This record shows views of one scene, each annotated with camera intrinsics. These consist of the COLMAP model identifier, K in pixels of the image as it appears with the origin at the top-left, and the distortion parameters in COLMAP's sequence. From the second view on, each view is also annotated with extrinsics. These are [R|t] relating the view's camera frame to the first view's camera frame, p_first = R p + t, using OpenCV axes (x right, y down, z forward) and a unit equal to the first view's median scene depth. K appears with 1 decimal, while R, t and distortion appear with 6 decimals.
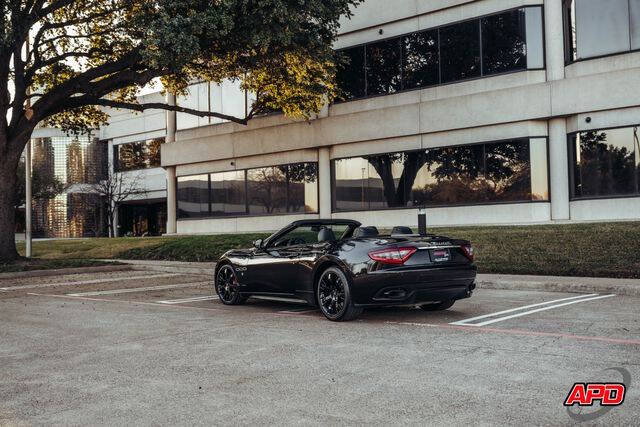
lens RADIAL K [[682.7, 0, 320.0], [0, 682.7, 213.5], [0, 0, 1]] dist [0.007156, 0.018550]
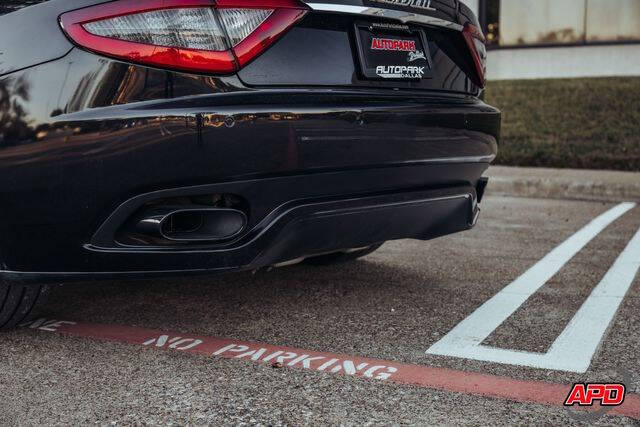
lens RADIAL K [[949.2, 0, 294.6], [0, 949.2, 215.0], [0, 0, 1]] dist [0.008405, 0.022170]
pose [[0.979688, 0.001396, 0.200524, 0.044876], [-0.029451, 0.990134, 0.136991, 0.040875], [-0.198354, -0.140114, 0.970064, 0.390017]]
